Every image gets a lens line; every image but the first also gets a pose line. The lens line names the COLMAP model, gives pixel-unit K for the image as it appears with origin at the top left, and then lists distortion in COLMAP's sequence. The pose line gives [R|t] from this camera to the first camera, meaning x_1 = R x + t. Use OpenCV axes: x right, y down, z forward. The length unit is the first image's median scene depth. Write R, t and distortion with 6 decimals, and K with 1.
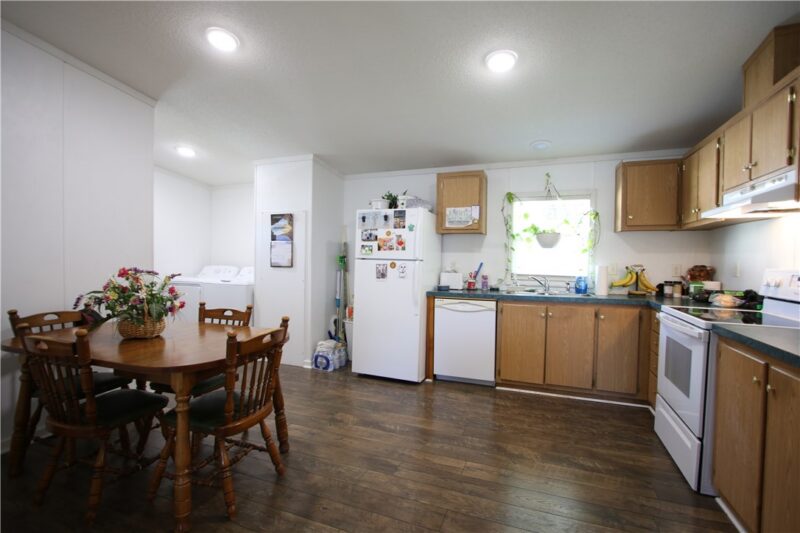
lens RADIAL K [[370.3, 0, 397.9], [0, 370.3, 269.5], [0, 0, 1]] dist [-0.013858, 0.000016]
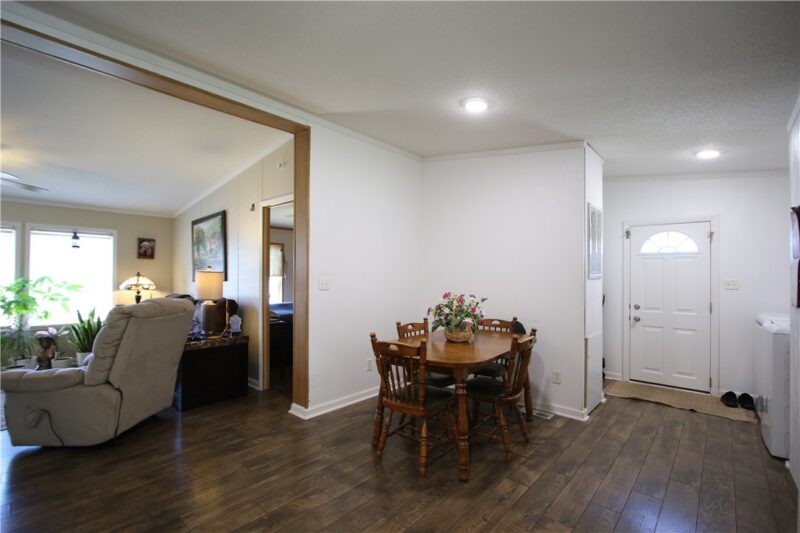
lens RADIAL K [[370.3, 0, 397.9], [0, 370.3, 269.5], [0, 0, 1]] dist [-0.013858, 0.000016]
pose [[-0.348085, -0.028207, -0.937039, 0.411849], [-0.036544, 0.999196, -0.016503, -0.033512], [0.936750, 0.028499, -0.348836, 0.674735]]
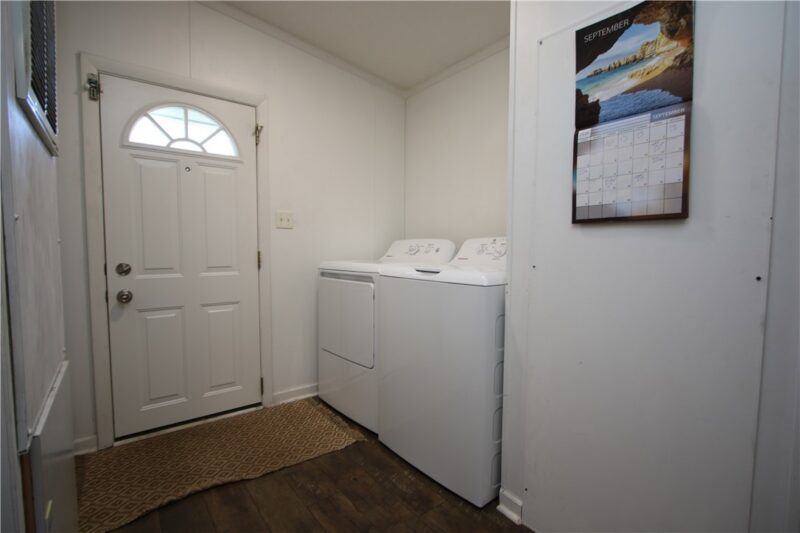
lens RADIAL K [[370.3, 0, 397.9], [0, 370.3, 269.5], [0, 0, 1]] dist [-0.013858, 0.000016]
pose [[0.858897, 0.017999, -0.511831, -0.334732], [-0.003032, 0.999543, 0.030062, 0.019914], [0.512139, -0.024268, 0.858560, 0.739747]]
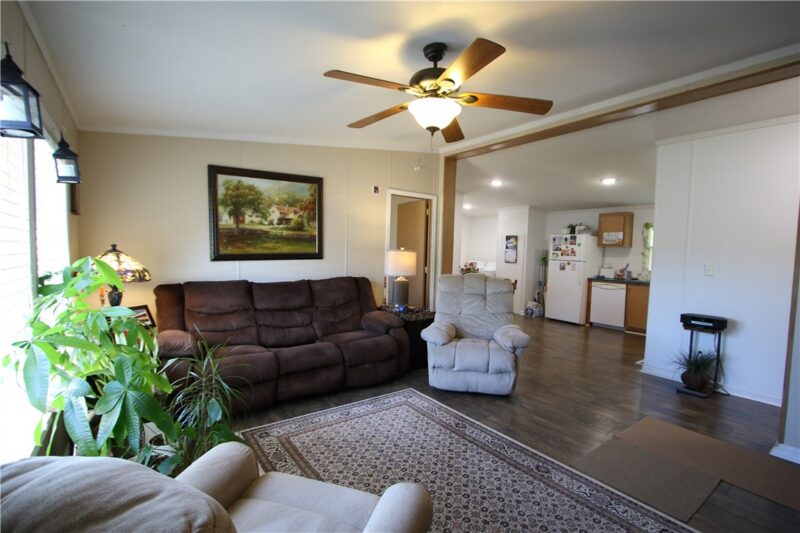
lens RADIAL K [[370.3, 0, 397.9], [0, 370.3, 269.5], [0, 0, 1]] dist [-0.013858, 0.000016]
pose [[0.845401, 0.039925, -0.532638, 0.241958], [-0.031898, 0.999196, 0.024268, 0.001759], [0.533179, -0.003526, 0.845995, -1.042473]]
